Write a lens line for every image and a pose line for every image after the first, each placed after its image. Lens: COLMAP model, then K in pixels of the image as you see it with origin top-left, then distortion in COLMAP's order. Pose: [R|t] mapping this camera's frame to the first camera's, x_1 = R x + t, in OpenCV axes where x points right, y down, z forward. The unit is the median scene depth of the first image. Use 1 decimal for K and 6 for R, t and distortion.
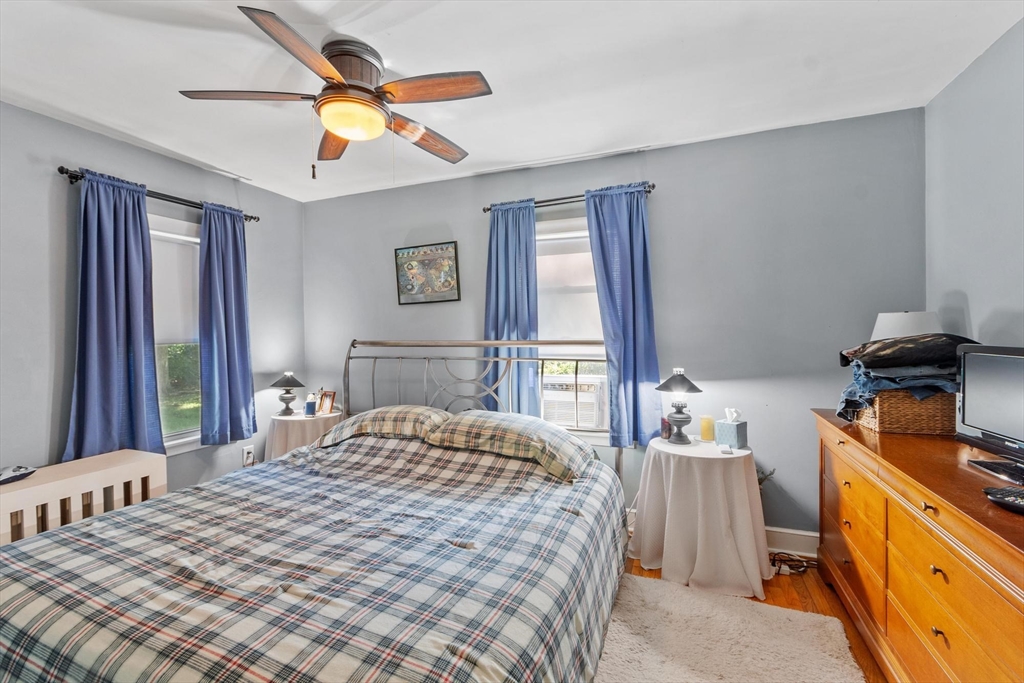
lens RADIAL K [[451.8, 0, 511.0], [0, 451.8, 343.8], [0, 0, 1]] dist [-0.001100, -0.000249]
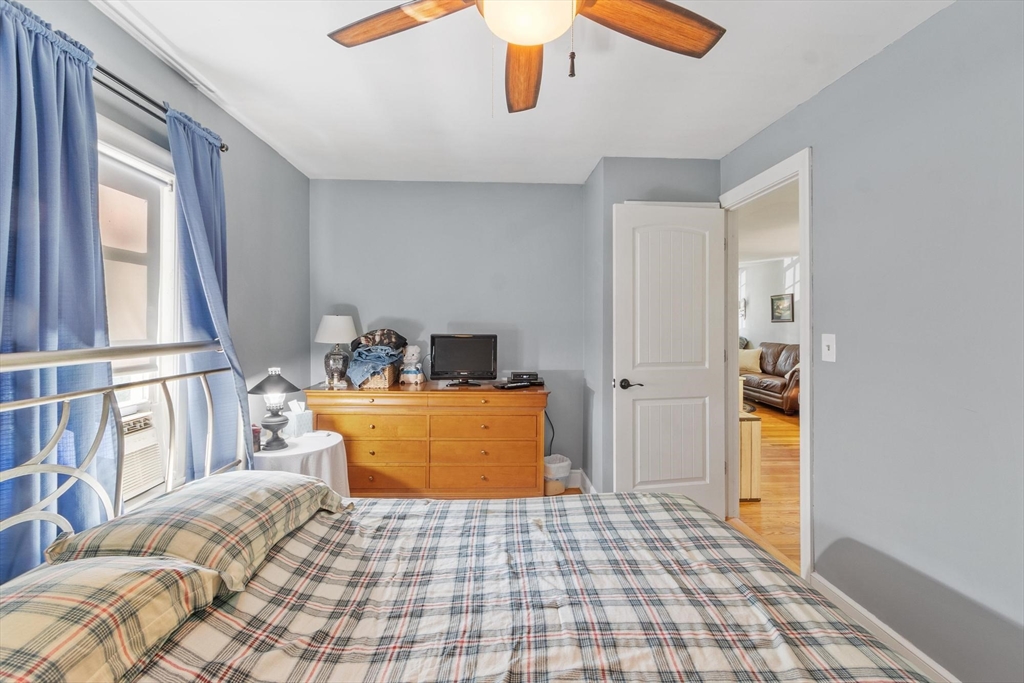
lens RADIAL K [[451.8, 0, 496.4], [0, 451.8, 320.1], [0, 0, 1]] dist [-0.001100, -0.000249]
pose [[-0.392405, 0.014009, 0.919686, -0.710529], [0.019704, 0.999783, -0.006822, -0.031881], [-0.919582, 0.015444, -0.392595, 0.996416]]
